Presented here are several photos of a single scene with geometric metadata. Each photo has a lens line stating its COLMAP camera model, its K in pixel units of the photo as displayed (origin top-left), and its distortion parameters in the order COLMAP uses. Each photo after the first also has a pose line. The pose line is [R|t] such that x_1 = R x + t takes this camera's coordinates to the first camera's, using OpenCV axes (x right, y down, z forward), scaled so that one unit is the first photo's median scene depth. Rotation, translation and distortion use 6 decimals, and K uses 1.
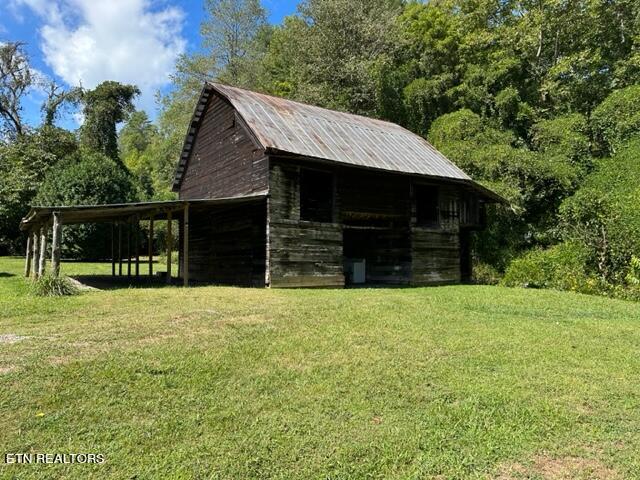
lens RADIAL K [[446.9, 0, 322.0], [0, 446.9, 238.5], [0, 0, 1]] dist [0.049961, -0.054726]
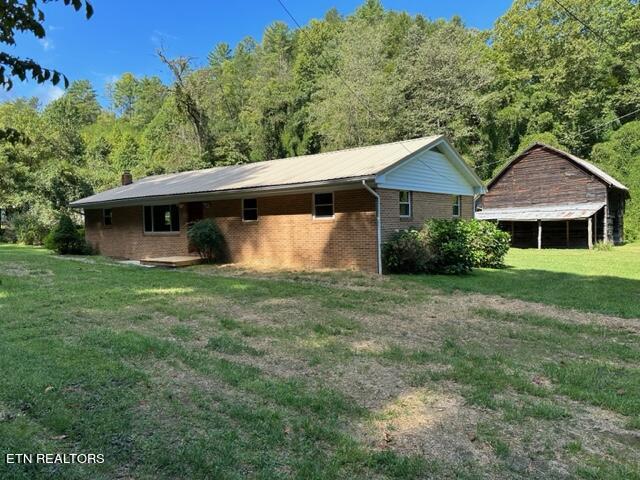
lens RADIAL K [[444.3, 0, 320.0], [0, 444.3, 240.0], [0, 0, 1]] dist [0.081412, -0.104260]
pose [[0.967415, -0.036577, 0.250541, -1.495165], [0.019120, 0.997239, 0.071761, -0.081177], [-0.252474, -0.064632, 0.965443, -0.567608]]
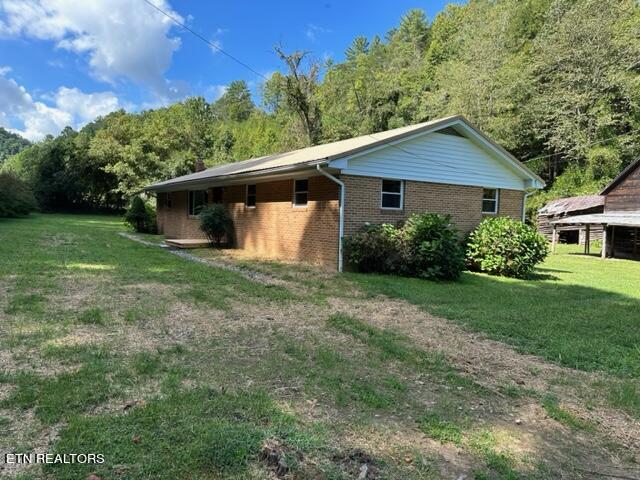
lens RADIAL K [[446.1, 0, 319.9], [0, 446.1, 236.0], [0, 0, 1]] dist [0.100970, -0.137908]
pose [[0.997821, 0.026351, -0.060494, -1.242584], [-0.021815, 0.996986, 0.074455, -0.071365], [0.062274, -0.072973, 0.995388, -0.544646]]
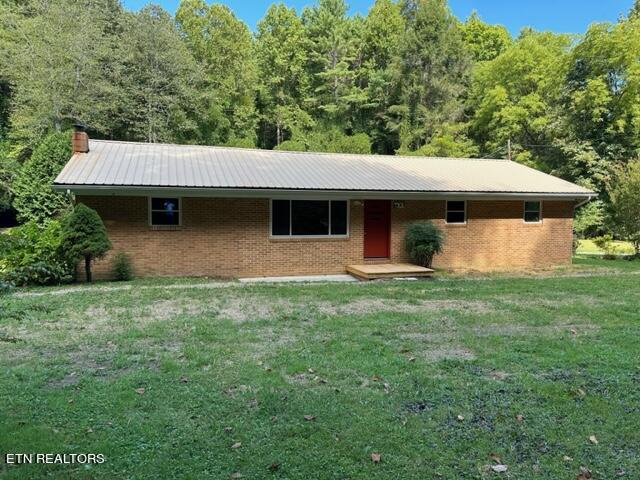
lens RADIAL K [[446.1, 0, 319.9], [0, 446.1, 236.0], [0, 0, 1]] dist [0.100970, -0.137908]
pose [[0.357794, -0.019755, 0.933591, -2.254242], [-0.021601, 0.999334, 0.029425, -0.056516], [-0.933551, -0.030695, 0.357129, 0.180428]]
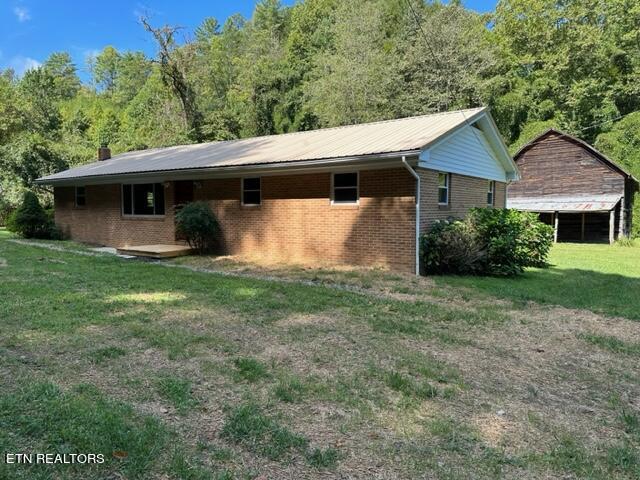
lens RADIAL K [[446.9, 0, 322.0], [0, 446.9, 238.5], [0, 0, 1]] dist [0.049961, -0.054726]
pose [[0.957809, -0.022774, 0.286502, -1.506345], [-0.006215, 0.994981, 0.099870, -0.077898], [-0.287339, -0.097437, 0.952860, -0.431430]]
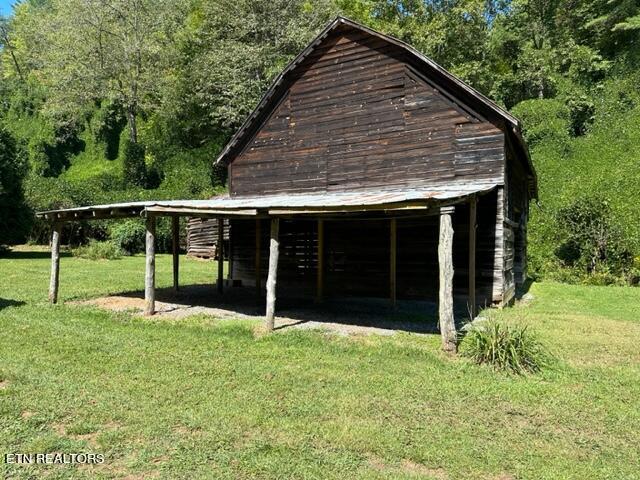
lens RADIAL K [[444.3, 0, 320.0], [0, 444.3, 240.0], [0, 0, 1]] dist [0.081412, -0.104260]
pose [[0.896006, 0.002707, 0.444034, -0.550019], [-0.022544, 0.998969, 0.039401, -0.019841], [-0.443470, -0.045314, 0.895143, 0.335542]]
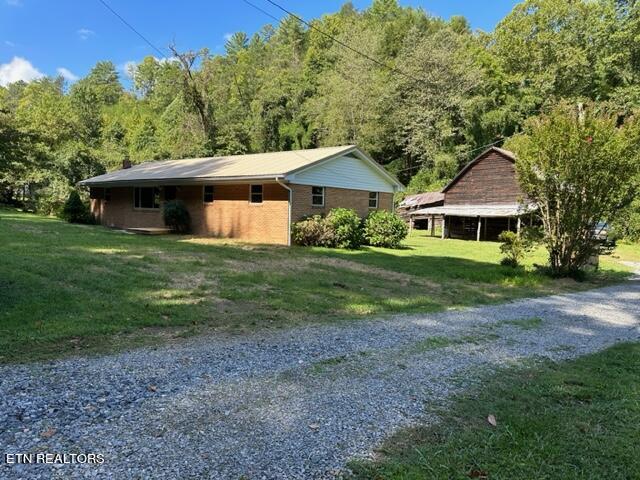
lens RADIAL K [[446.1, 0, 319.9], [0, 446.1, 236.0], [0, 0, 1]] dist [0.100970, -0.137908]
pose [[0.976550, 0.010722, 0.215025, -1.383594], [-0.030445, 0.995600, 0.088620, -0.084895], [-0.213129, -0.093088, 0.972579, -0.860369]]
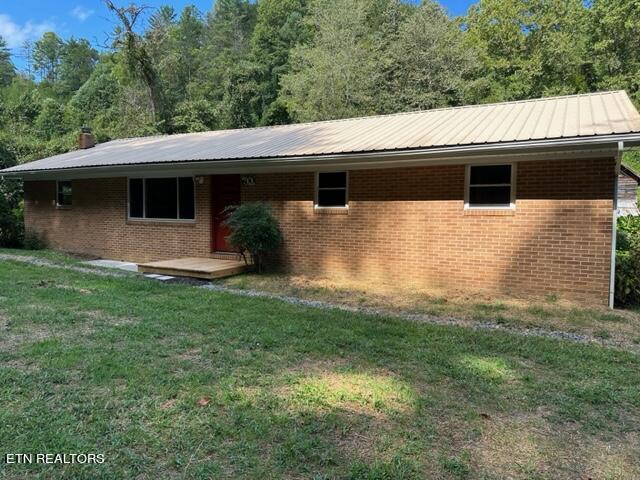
lens RADIAL K [[446.9, 0, 322.0], [0, 446.9, 238.5], [0, 0, 1]] dist [0.049961, -0.054726]
pose [[0.919252, -0.017017, 0.393301, -1.623339], [-0.022262, 0.995219, 0.095094, -0.073290], [-0.393039, -0.096172, 0.914479, -0.215527]]
